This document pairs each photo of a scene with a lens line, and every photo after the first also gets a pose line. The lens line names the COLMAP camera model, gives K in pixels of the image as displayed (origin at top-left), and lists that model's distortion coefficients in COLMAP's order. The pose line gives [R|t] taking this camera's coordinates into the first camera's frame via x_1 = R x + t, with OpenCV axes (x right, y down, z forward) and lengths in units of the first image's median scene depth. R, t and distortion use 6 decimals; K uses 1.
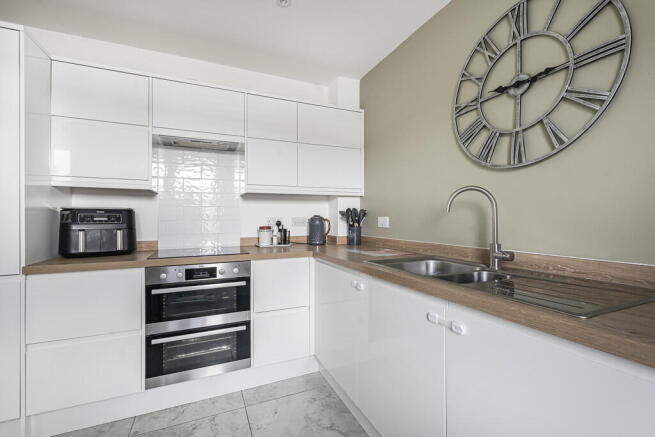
lens RADIAL K [[289.3, 0, 328.0], [0, 289.3, 216.5], [0, 0, 1]] dist [0.003645, -0.000839]
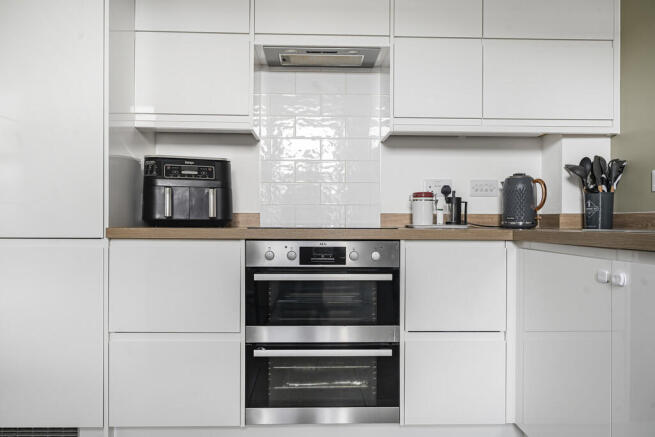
lens RADIAL K [[505.4, 0, 327.4], [0, 505.4, 214.1], [0, 0, 1]] dist [-0.006252, -0.000630]
pose [[0.926160, 0.004944, -0.377099, -0.020683], [-0.004911, 0.999987, 0.001050, 0.103338], [0.377099, 0.000880, 0.926173, 0.002215]]
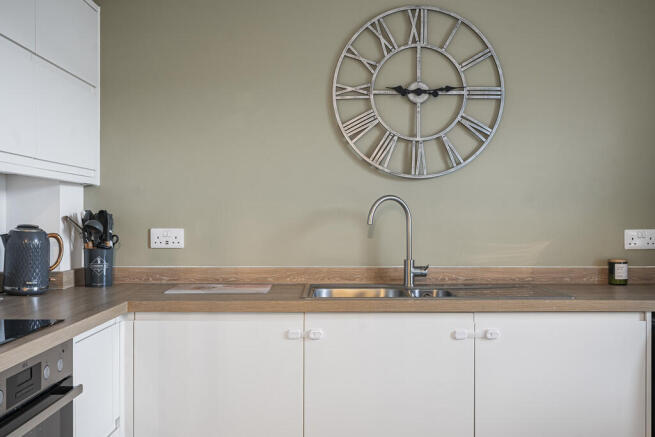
lens RADIAL K [[648.0, 0, 329.4], [0, 648.0, 220.0], [0, 0, 1]] dist [0.056288, 0.000000]
pose [[0.398408, 0.008722, 0.917167, -1.066271], [-0.006914, 0.999955, -0.006506, -0.012105], [-0.917182, -0.003749, 0.398450, 0.307596]]
